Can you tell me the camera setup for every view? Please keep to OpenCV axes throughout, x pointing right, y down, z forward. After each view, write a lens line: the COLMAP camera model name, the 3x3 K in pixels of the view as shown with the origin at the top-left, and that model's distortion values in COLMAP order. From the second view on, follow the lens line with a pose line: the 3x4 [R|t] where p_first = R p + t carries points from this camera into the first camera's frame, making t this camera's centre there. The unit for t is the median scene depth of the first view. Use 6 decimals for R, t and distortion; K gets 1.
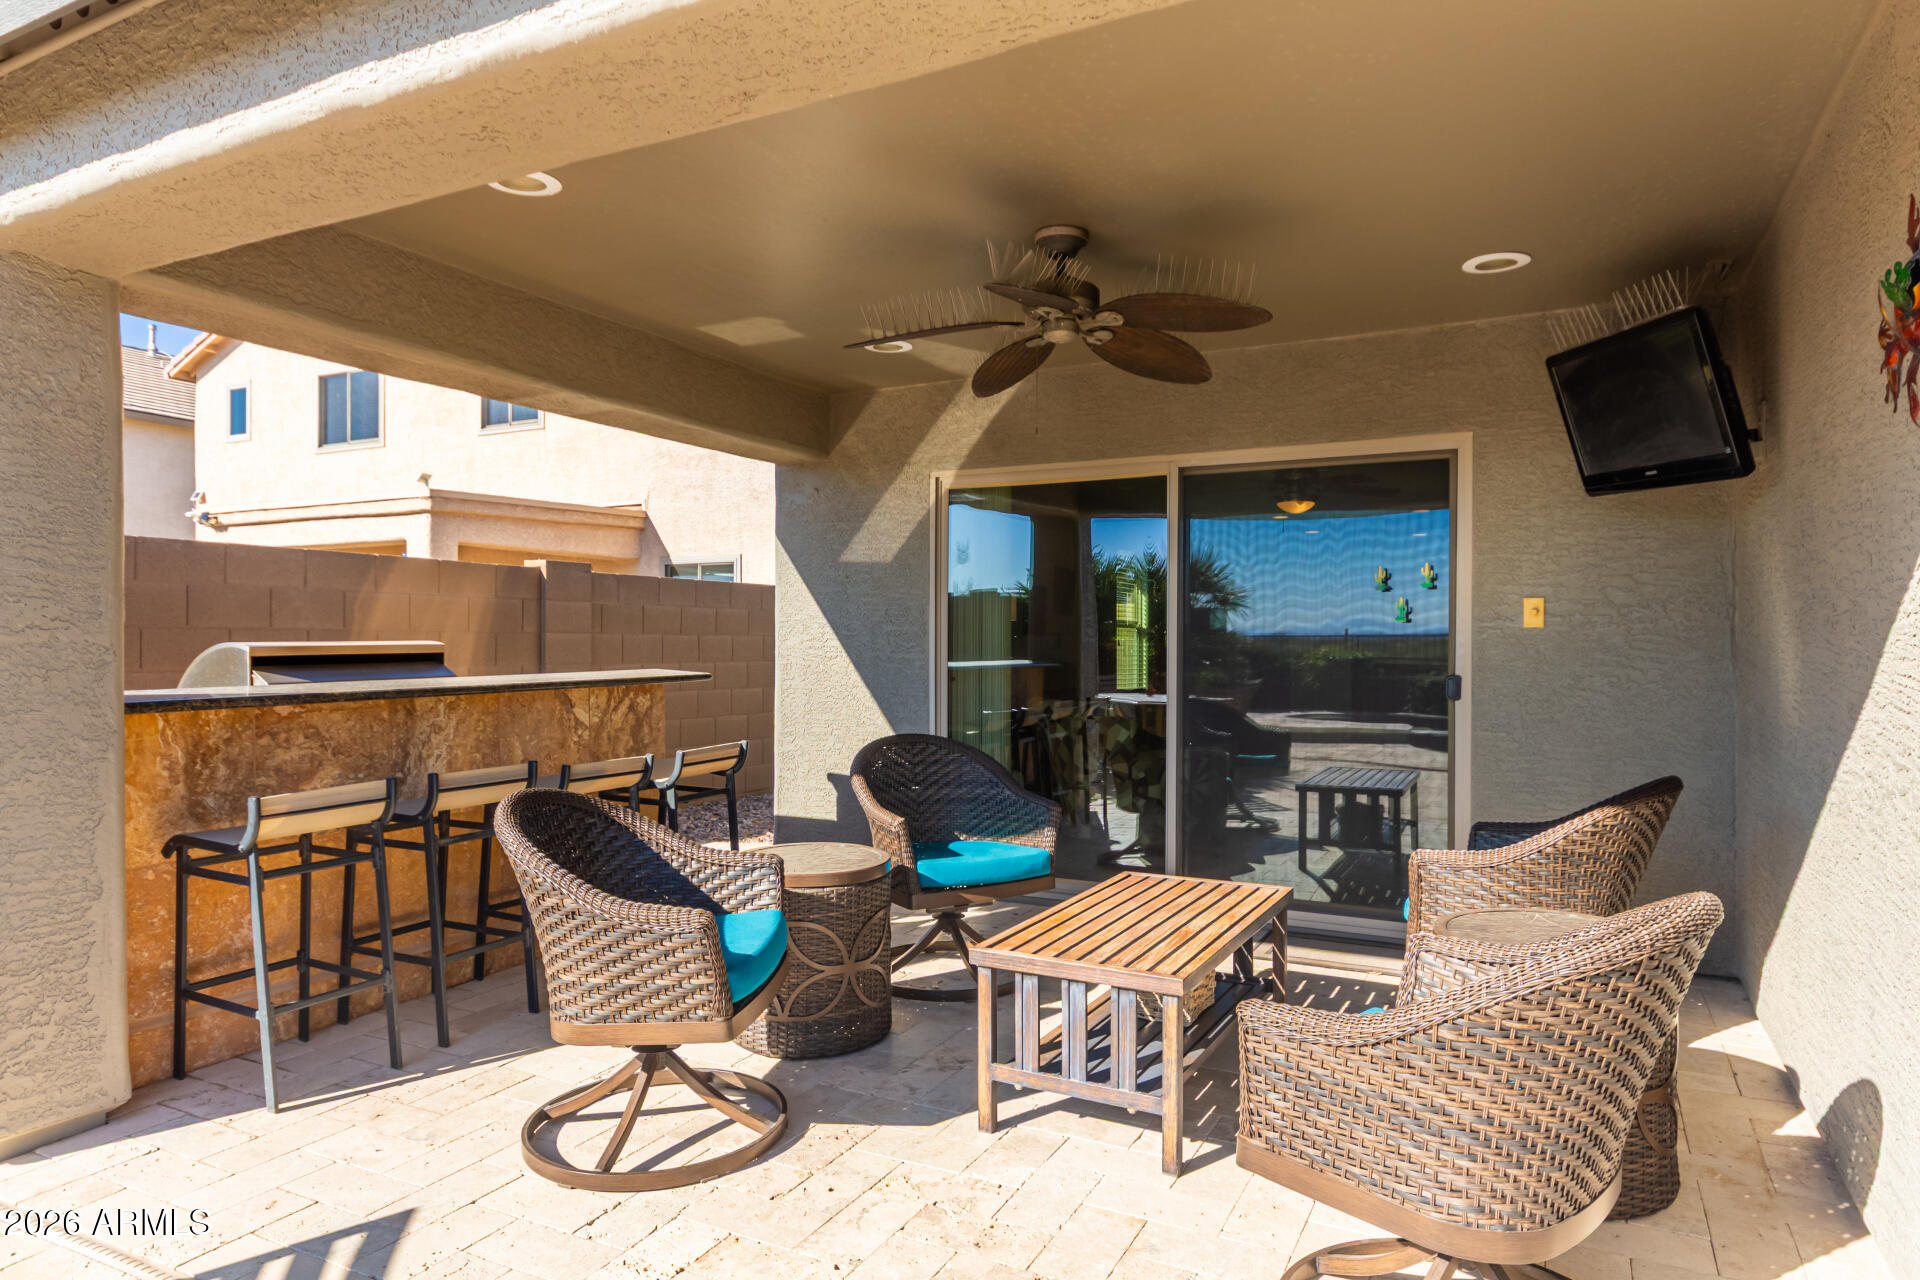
lens RADIAL K [[1151.2, 0, 960.0], [0, 1151.2, 640.0], [0, 0, 1]] dist [-0.001186, -0.000462]
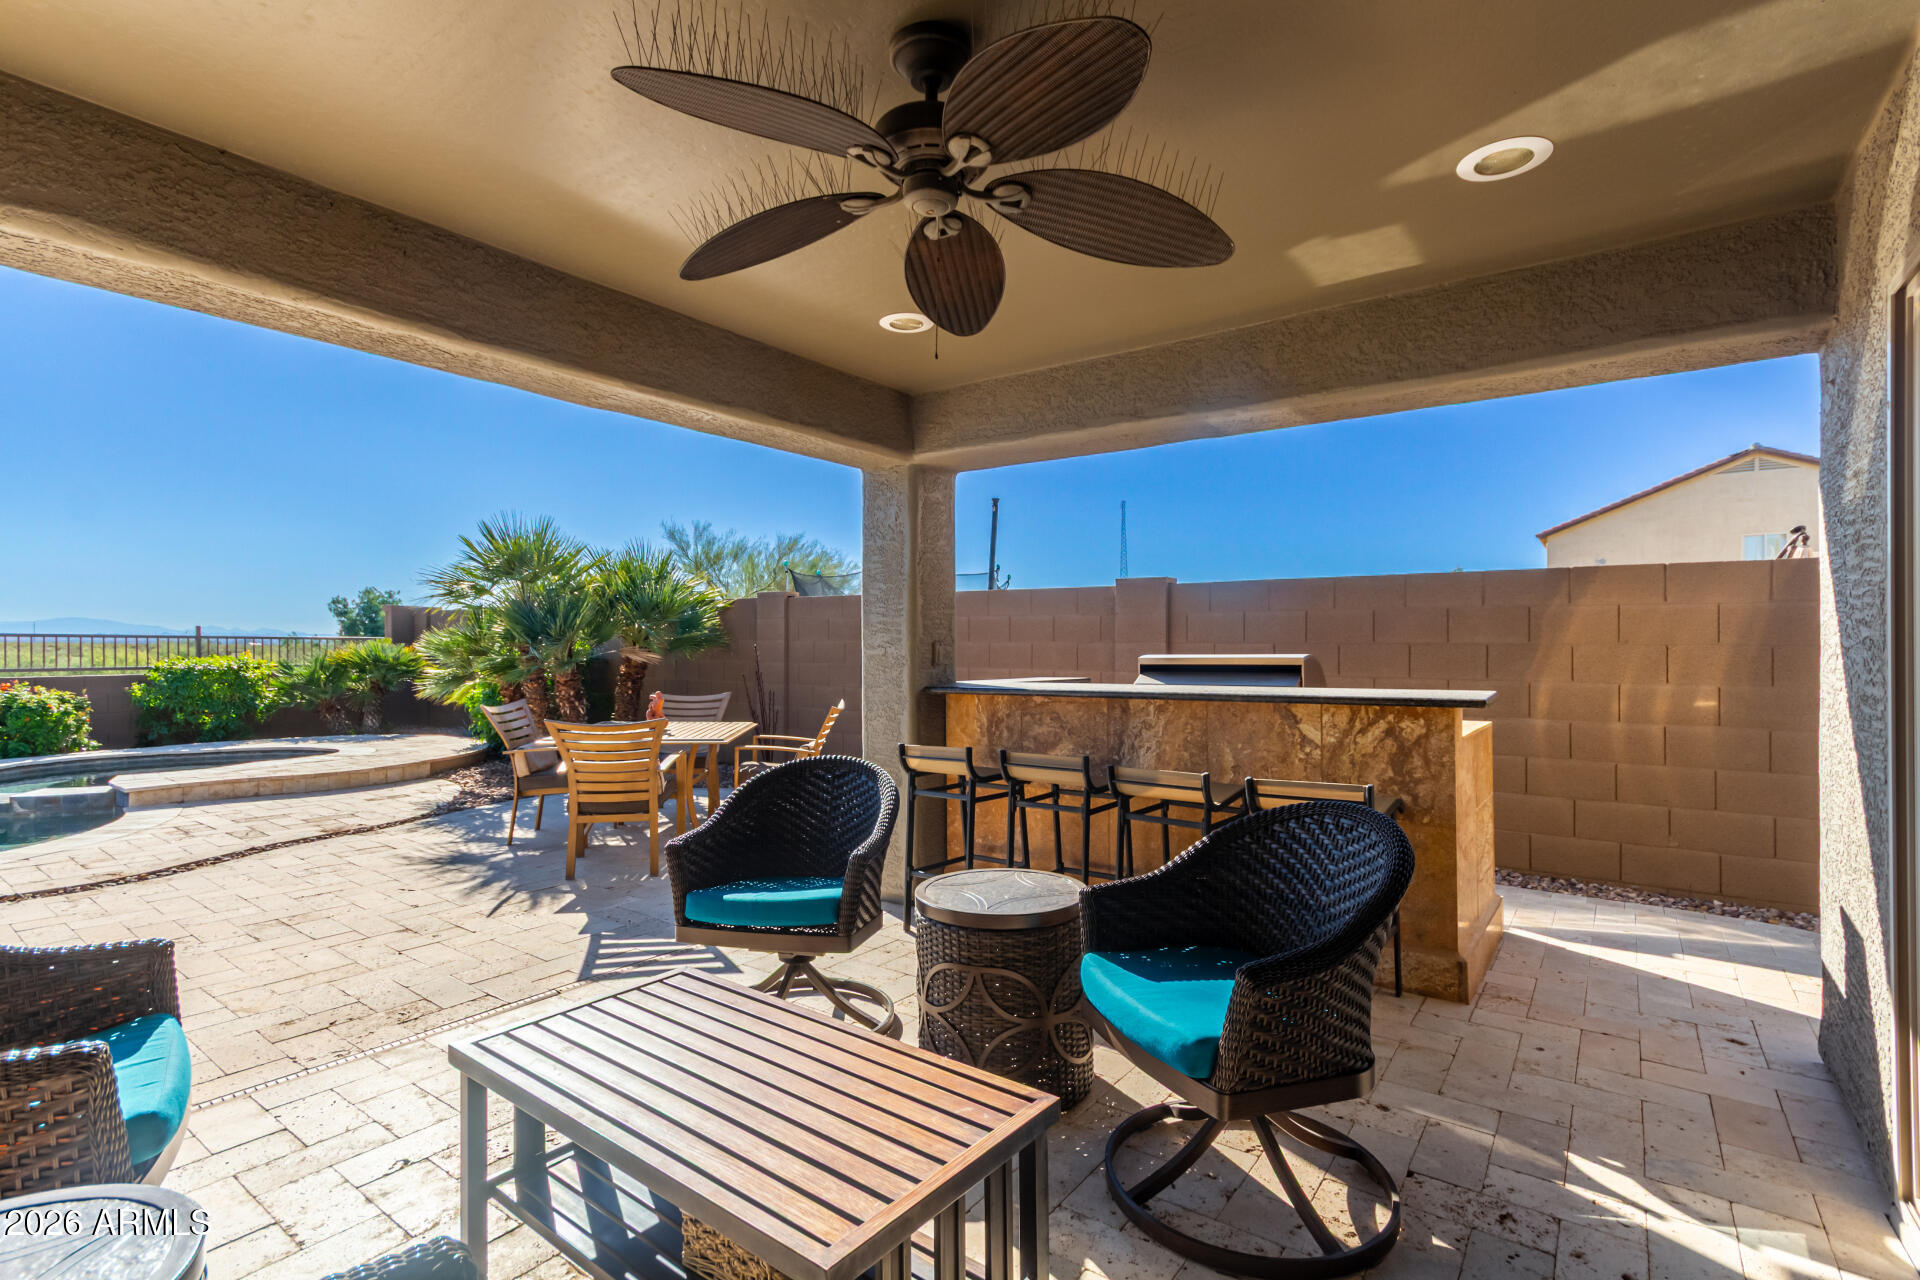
lens RADIAL K [[898.3, 0, 960.0], [0, 898.3, 640.0], [0, 0, 1]] dist [0.004033, 0.000552]
pose [[-0.162968, -0.014010, -0.986532, 0.507379], [-0.001795, 0.999902, -0.013904, -0.000686], [0.986630, -0.000495, -0.162977, 0.926183]]
